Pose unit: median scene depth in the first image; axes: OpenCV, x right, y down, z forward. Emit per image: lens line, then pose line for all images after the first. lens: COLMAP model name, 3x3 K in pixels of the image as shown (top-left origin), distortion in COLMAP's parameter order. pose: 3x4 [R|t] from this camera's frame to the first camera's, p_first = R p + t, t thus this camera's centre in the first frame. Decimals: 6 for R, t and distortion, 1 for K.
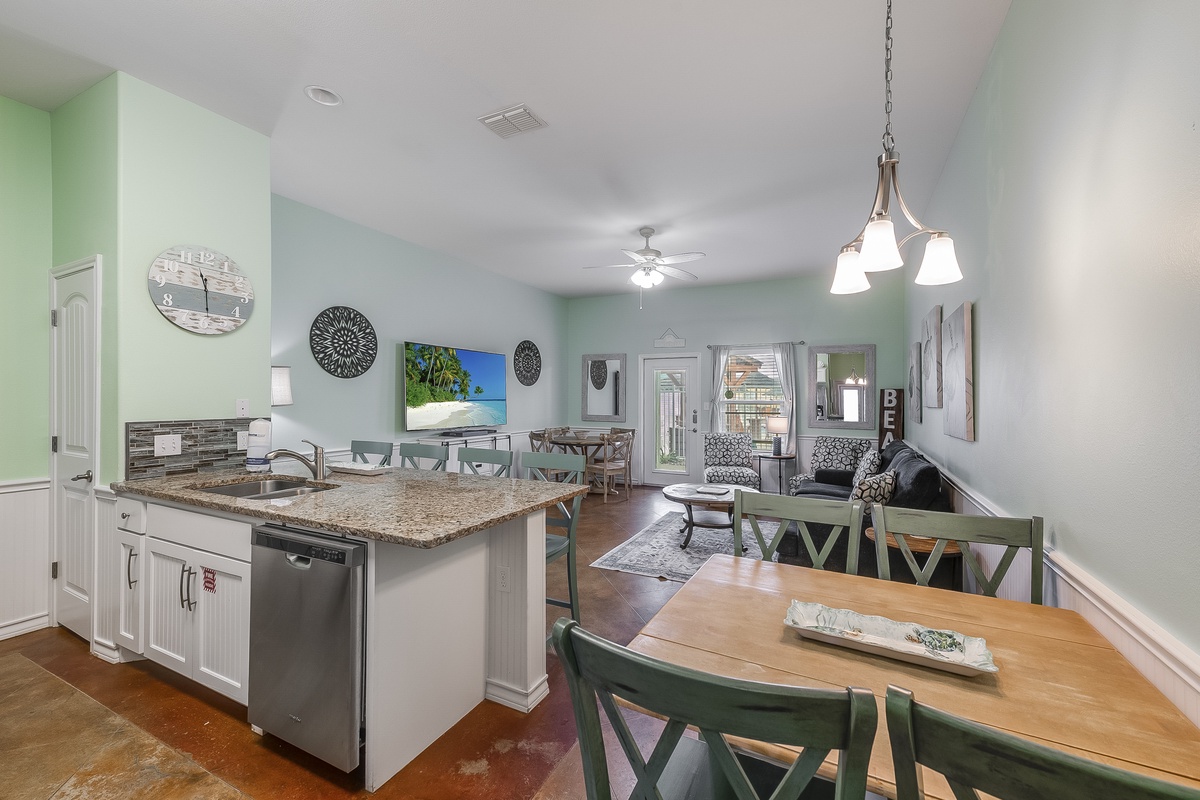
lens RADIAL K [[500.2, 0, 600.0], [0, 500.2, 400.0], [0, 0, 1]] dist [-0.000082, -0.000070]
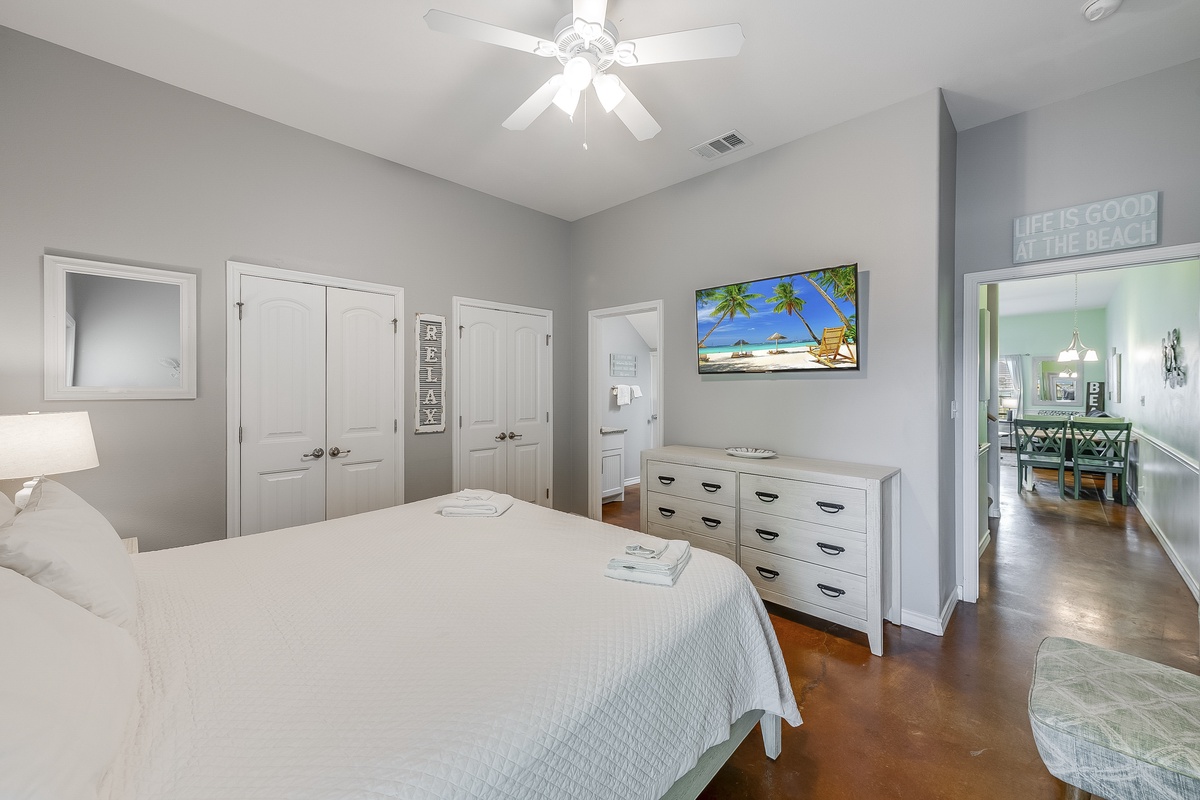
lens RADIAL K [[468.2, 0, 594.9], [0, 468.2, 402.4], [0, 0, 1]] dist [0.007394, -0.000201]
pose [[0.949170, 0.001924, -0.314757, -0.517768], [0.006383, 0.999658, 0.025357, -0.004453], [0.314698, -0.026078, 0.948833, -1.041310]]
